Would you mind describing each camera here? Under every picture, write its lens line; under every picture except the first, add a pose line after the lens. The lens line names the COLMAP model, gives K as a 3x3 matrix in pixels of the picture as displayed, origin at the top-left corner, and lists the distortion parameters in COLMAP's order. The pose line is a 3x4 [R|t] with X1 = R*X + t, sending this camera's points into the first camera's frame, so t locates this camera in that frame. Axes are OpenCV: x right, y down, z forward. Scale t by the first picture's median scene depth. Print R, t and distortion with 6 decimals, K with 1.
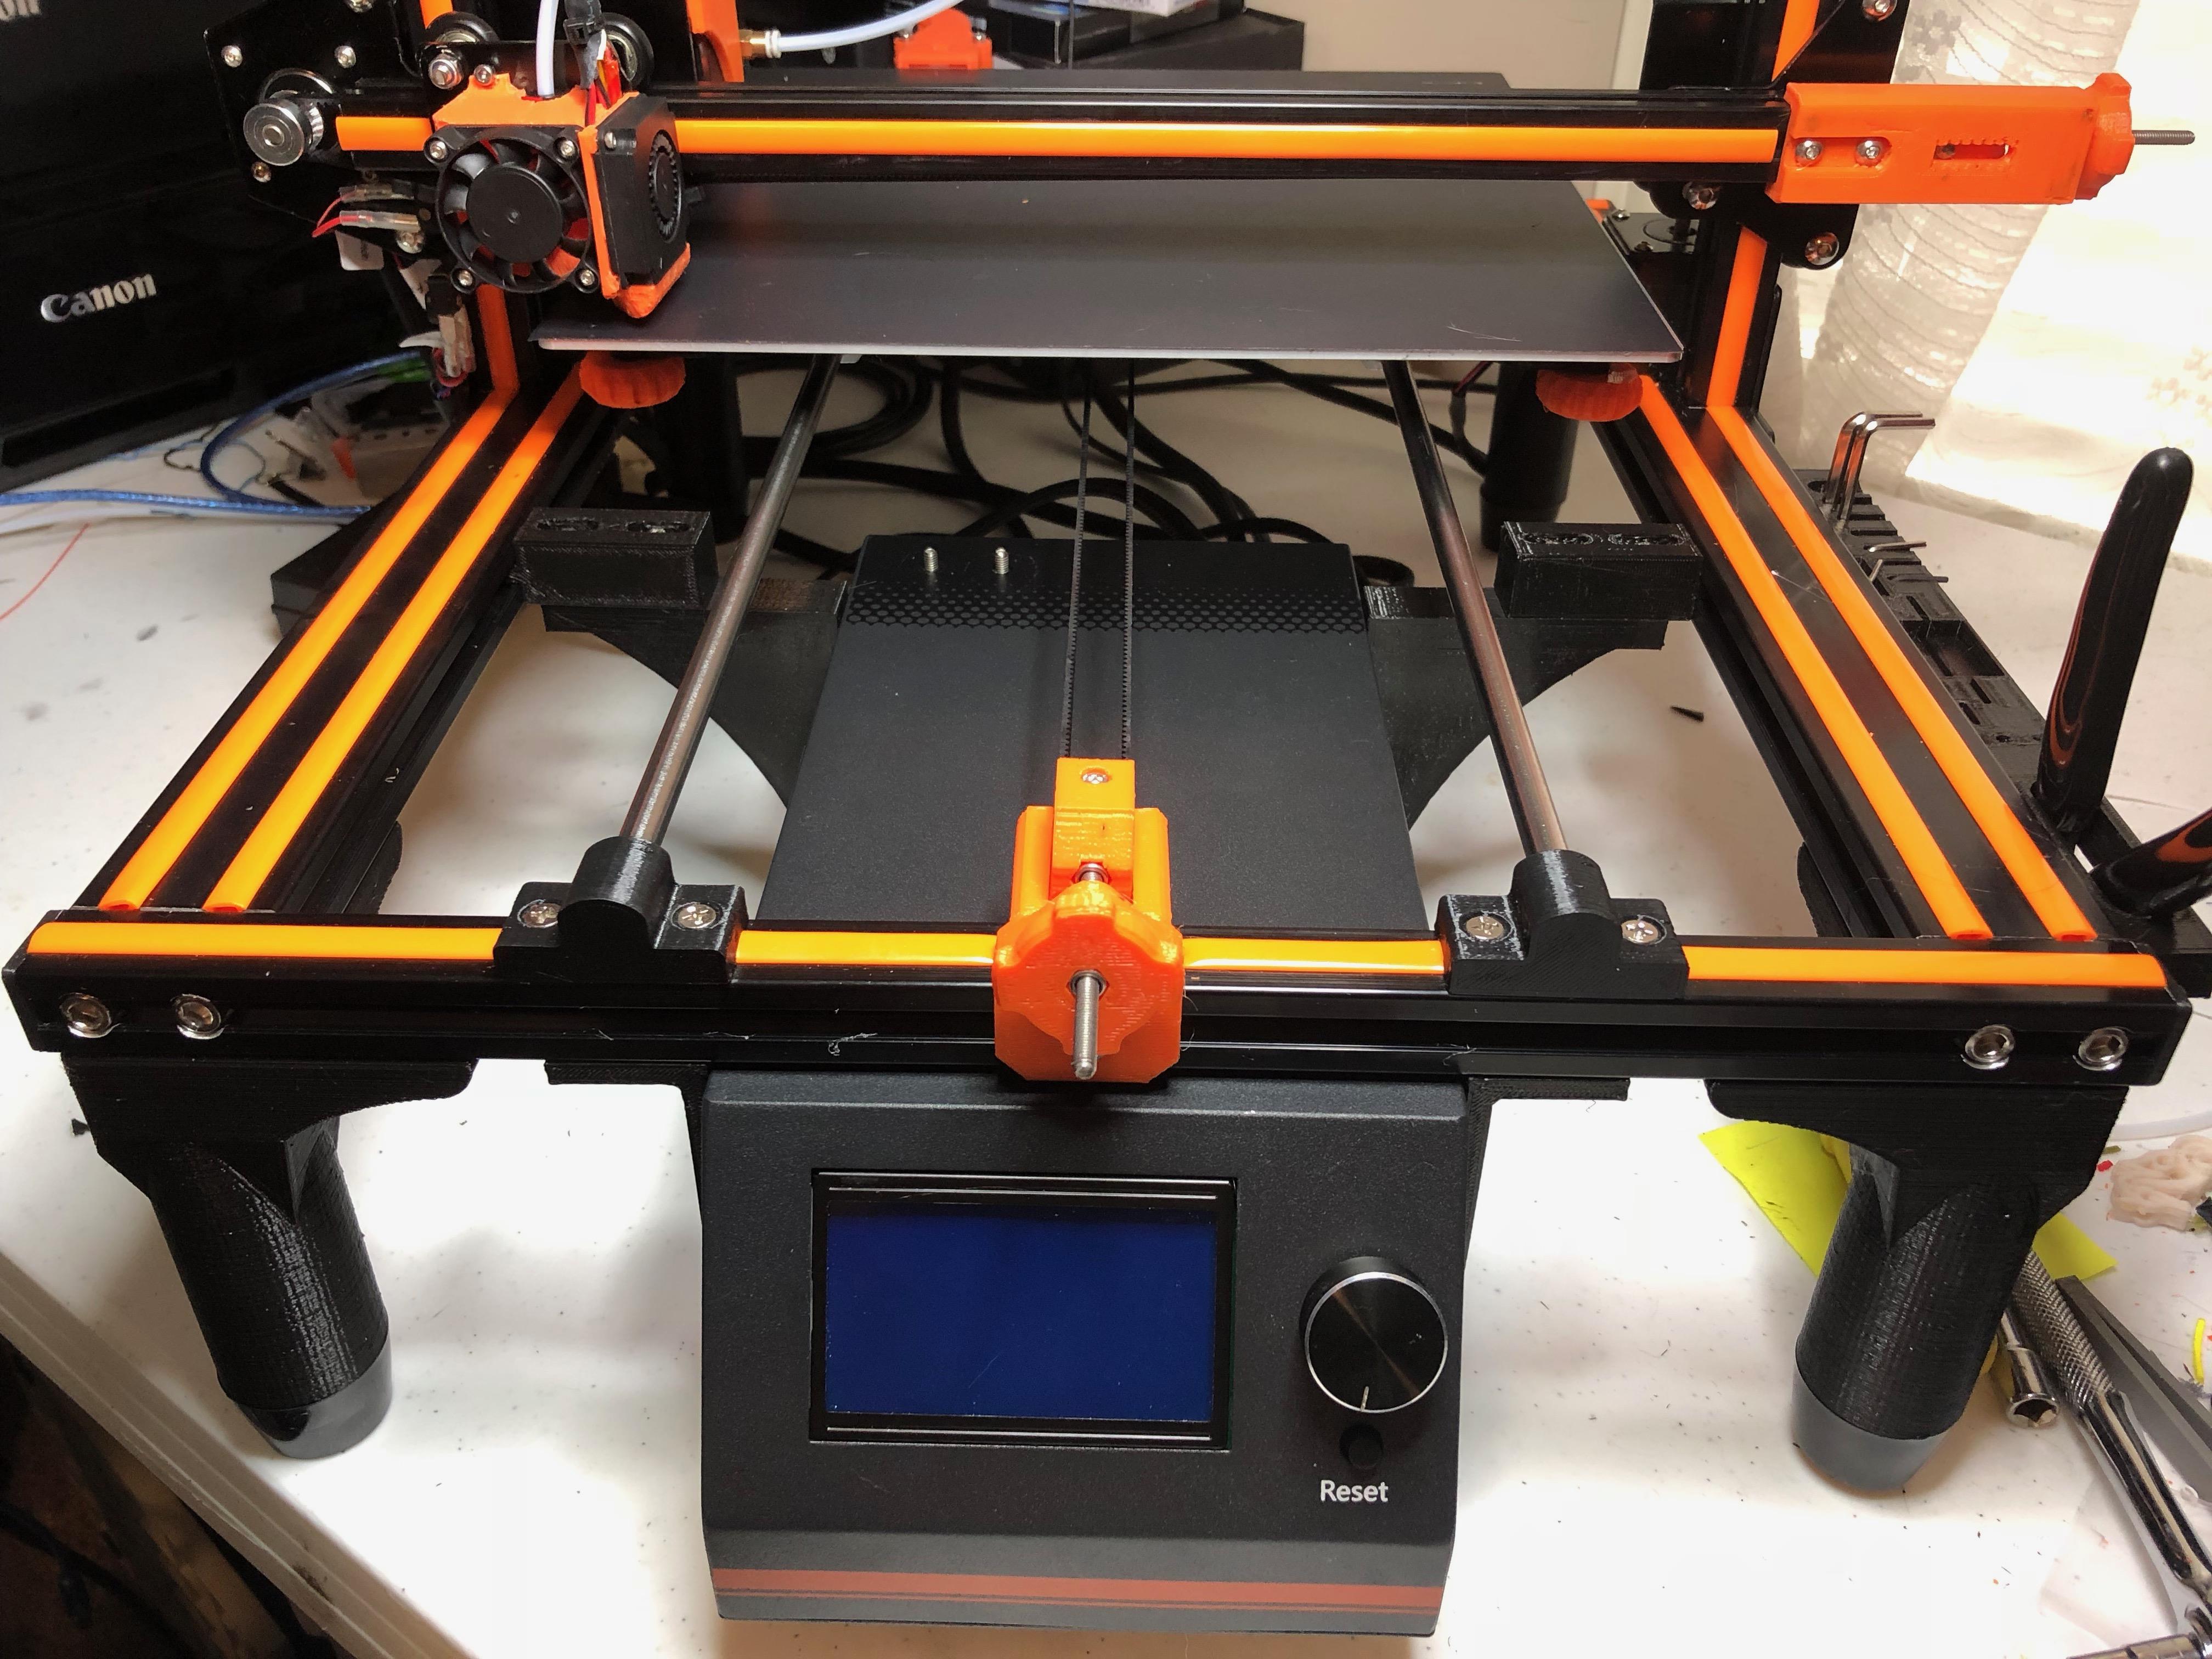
lens RADIAL K [[1853.5, 0, 1107.4], [0, 1853.5, 822.3], [0, 0, 1]] dist [0.014960, -0.011152]
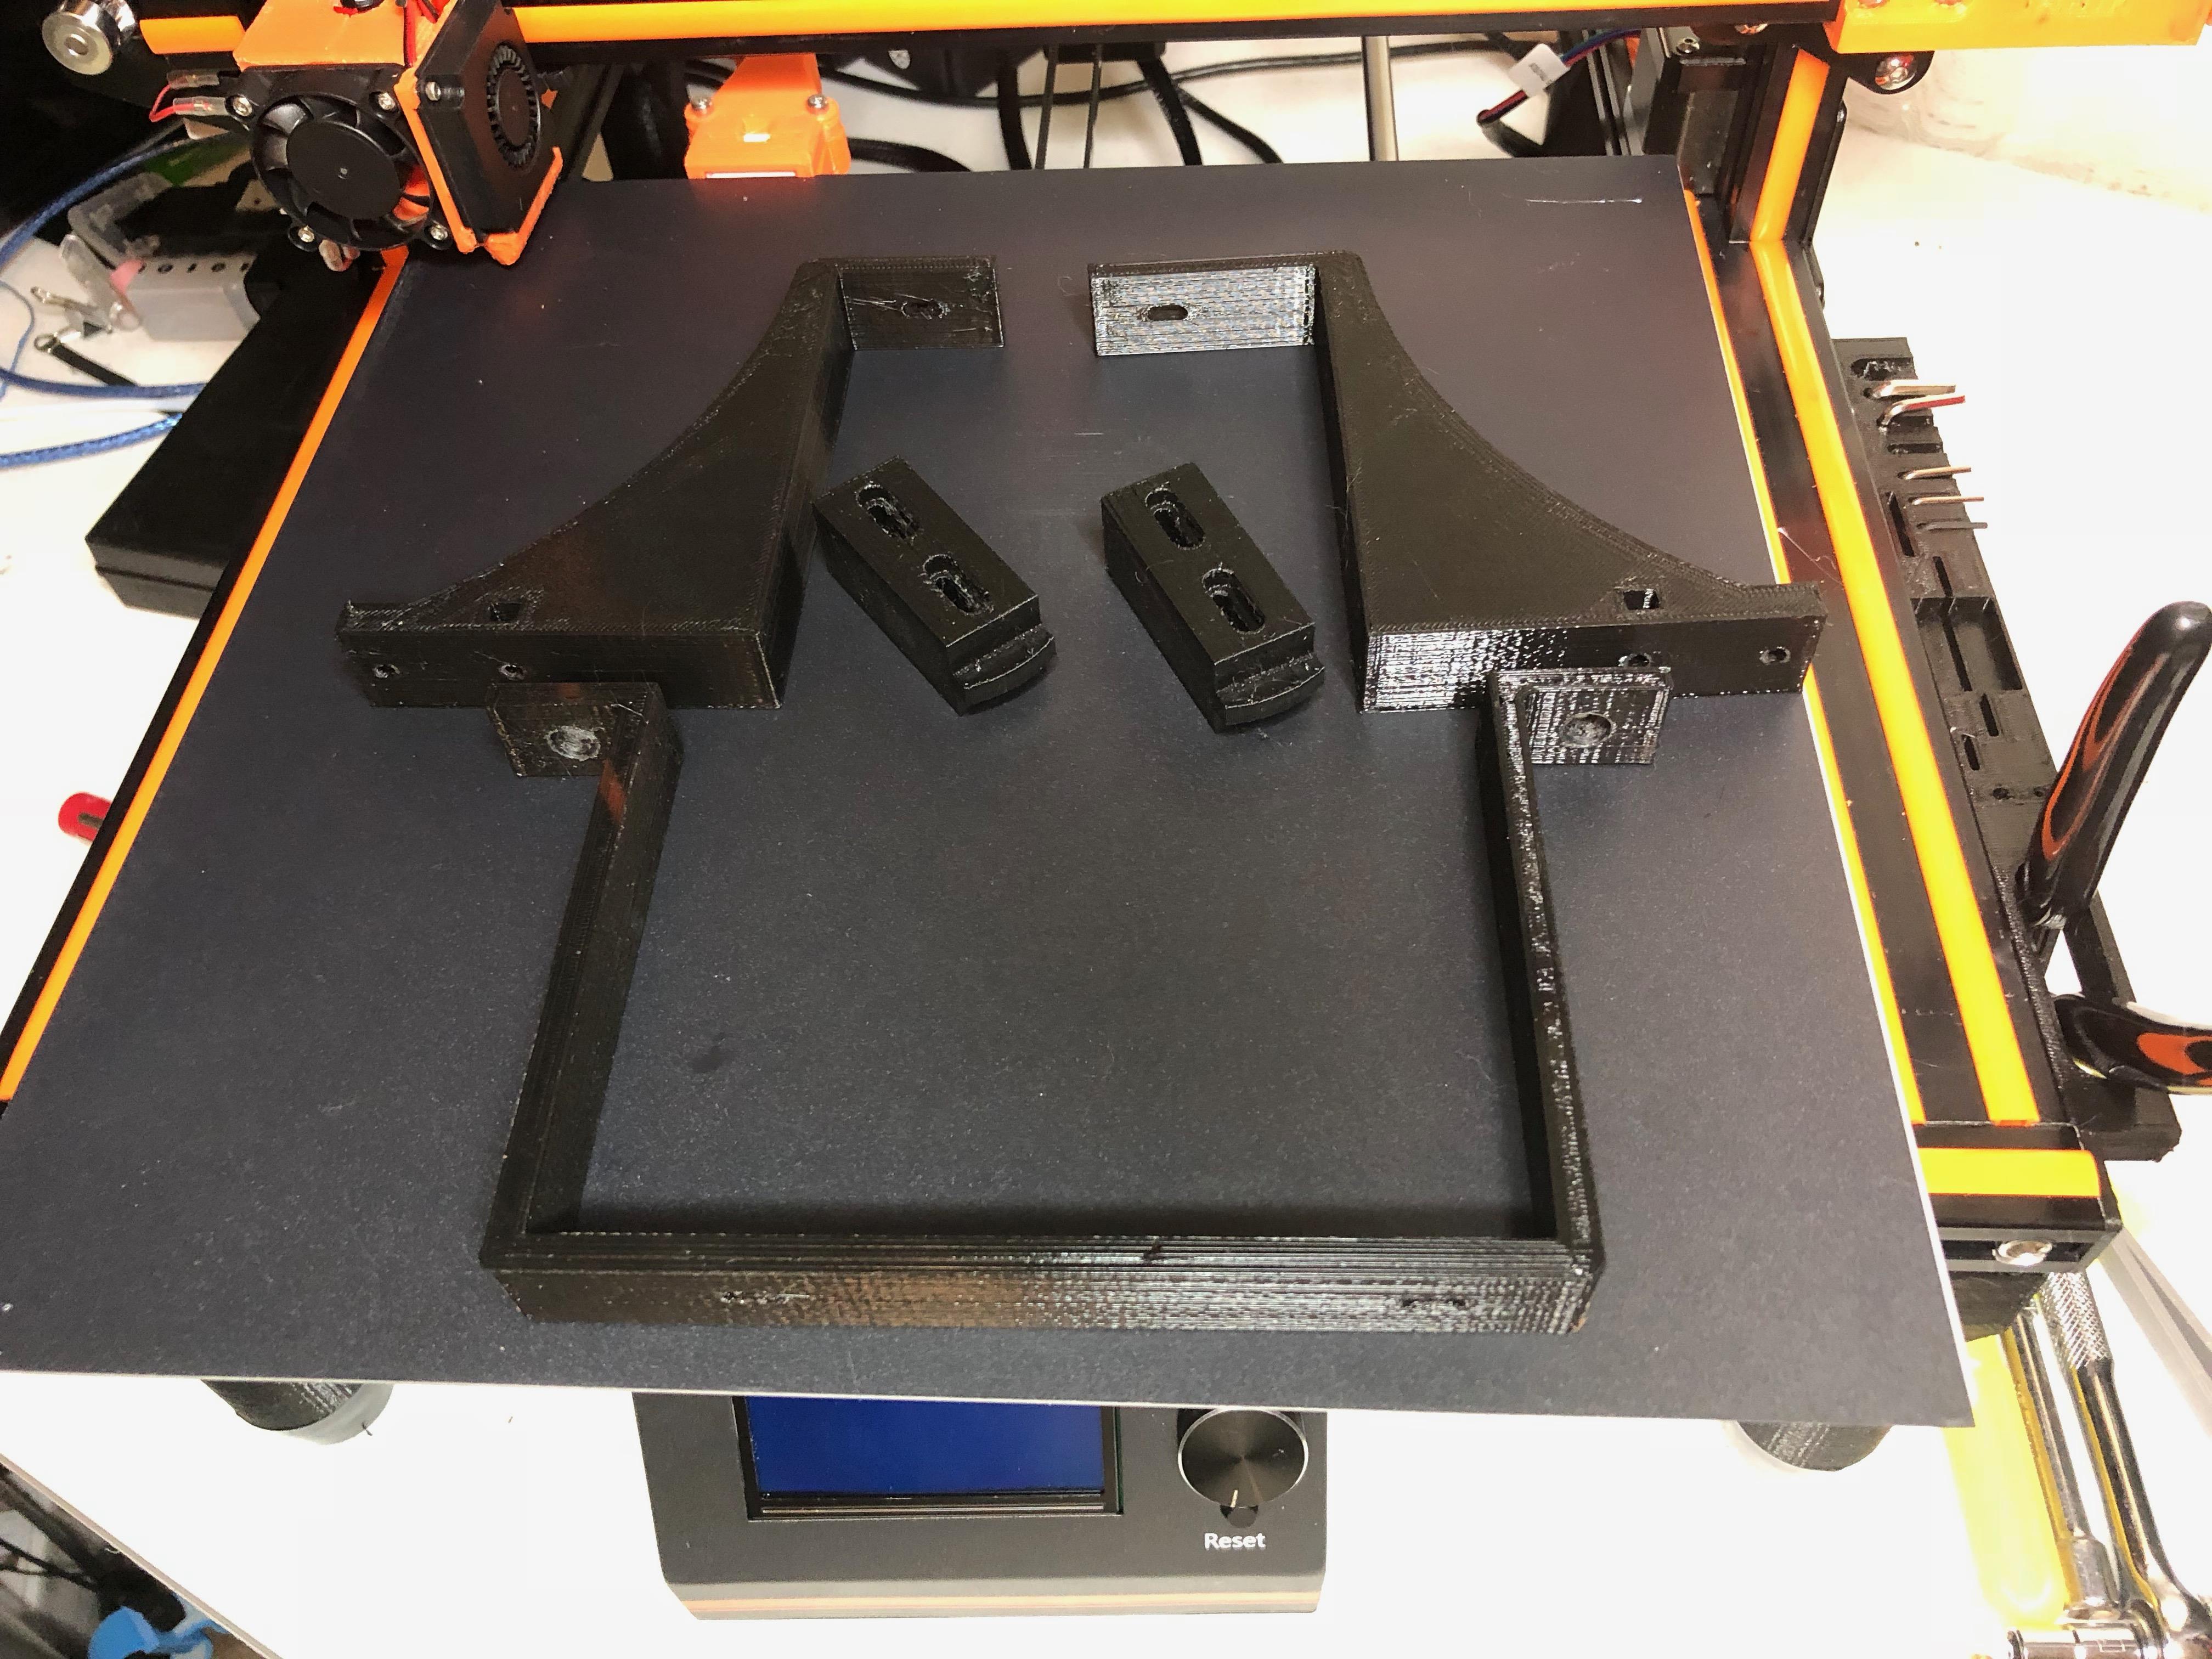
lens RADIAL K [[1853.5, 0, 1110.1], [0, 1853.5, 814.8], [0, 0, 1]] dist [0.014960, -0.011152]
pose [[0.997513, -0.012486, -0.069363, 0.098072], [0.033112, 0.951824, 0.304852, -0.290057], [0.062215, -0.306390, 0.949871, 0.094071]]
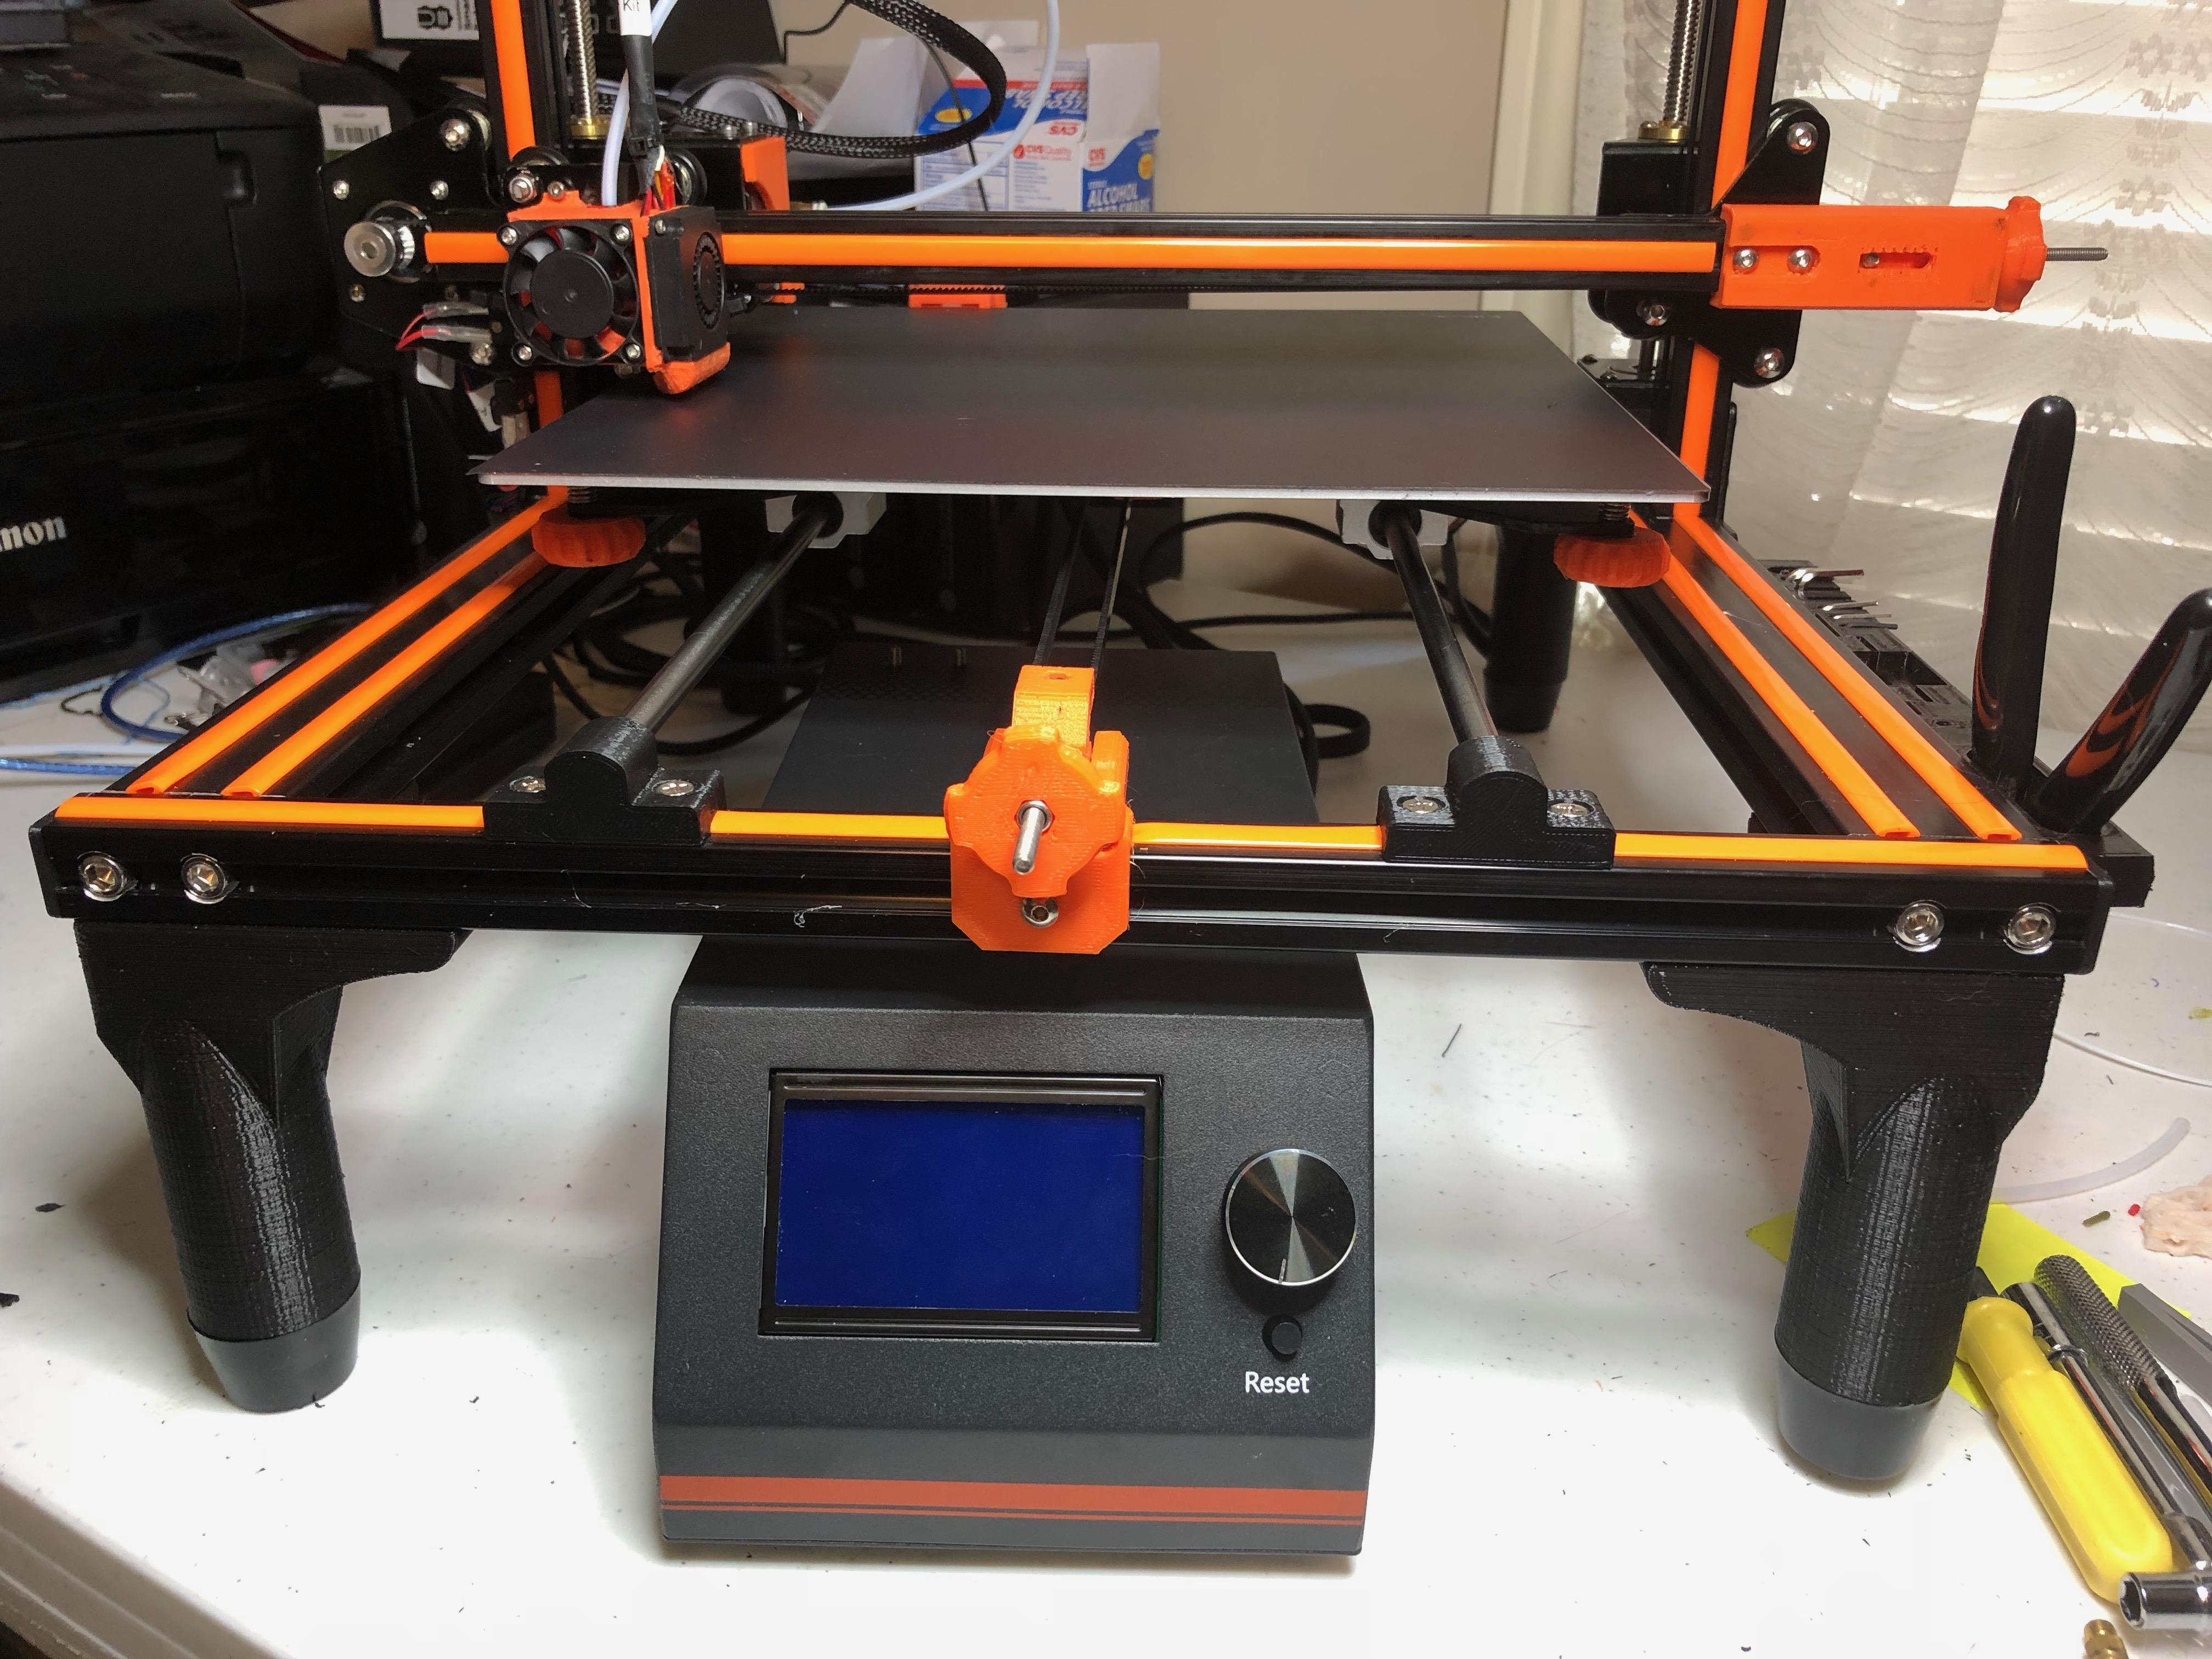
lens RADIAL K [[1853.5, 0, 1105.7], [0, 1853.5, 828.9], [0, 0, 1]] dist [0.014960, -0.011152]
pose [[0.999267, 0.011424, -0.036537, 0.046136], [-0.018473, 0.979855, -0.198853, 0.202664], [0.033529, 0.199382, 0.979348, -0.020399]]
